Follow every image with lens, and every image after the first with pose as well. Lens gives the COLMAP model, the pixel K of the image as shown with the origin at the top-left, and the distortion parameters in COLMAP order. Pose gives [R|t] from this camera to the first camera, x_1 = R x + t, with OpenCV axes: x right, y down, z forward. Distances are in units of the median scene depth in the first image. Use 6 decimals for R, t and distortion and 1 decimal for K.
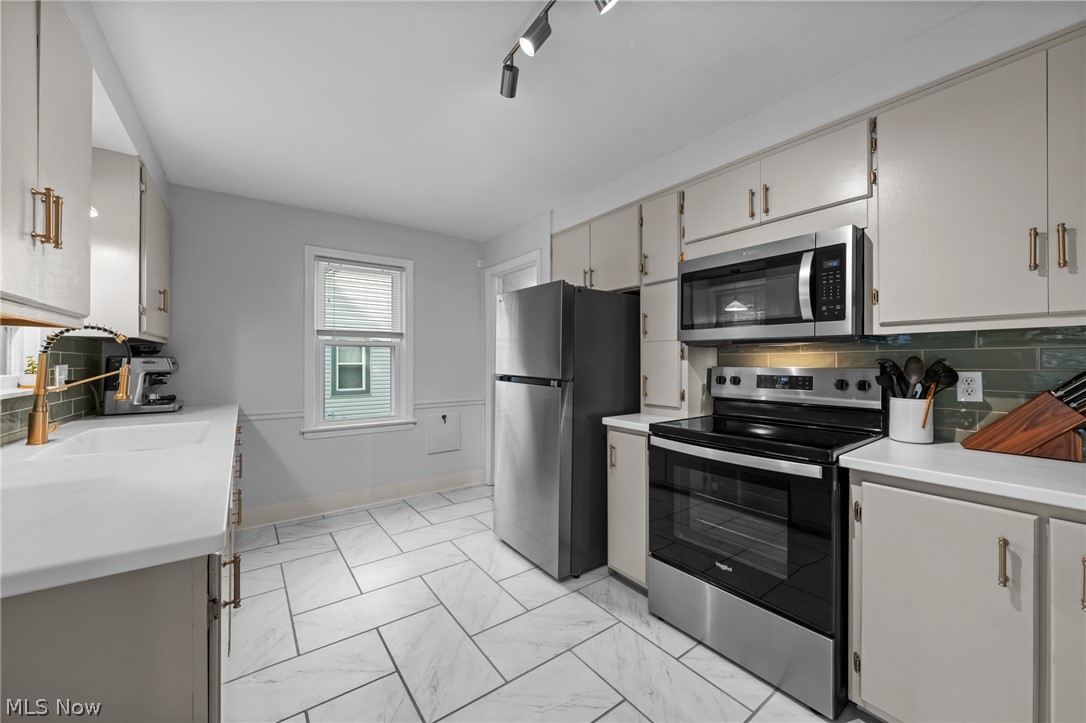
lens RADIAL K [[411.8, 0, 541.7], [0, 411.8, 360.2], [0, 0, 1]] dist [-0.002076, -0.000087]
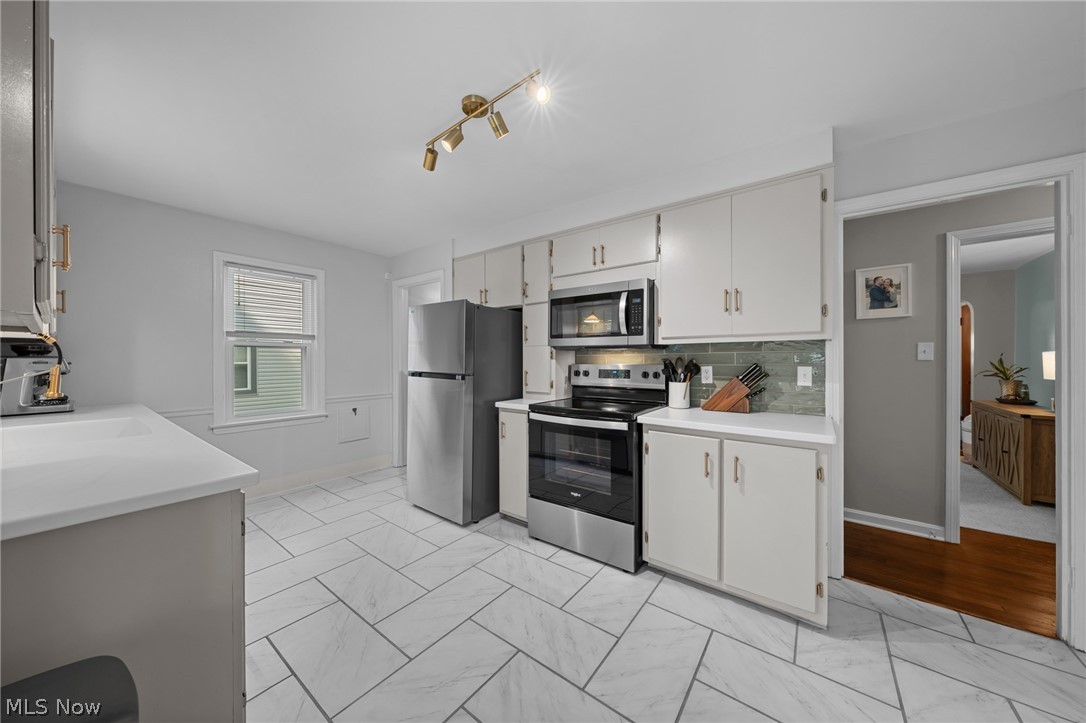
lens RADIAL K [[370.9, 0, 542.5], [0, 370.9, 359.1], [0, 0, 1]] dist [0.000681, 0.000008]
pose [[0.959148, -0.001214, 0.282902, -0.050412], [0.001144, 0.999999, 0.000413, -0.002230], [-0.282902, -0.000072, 0.959149, -0.220208]]
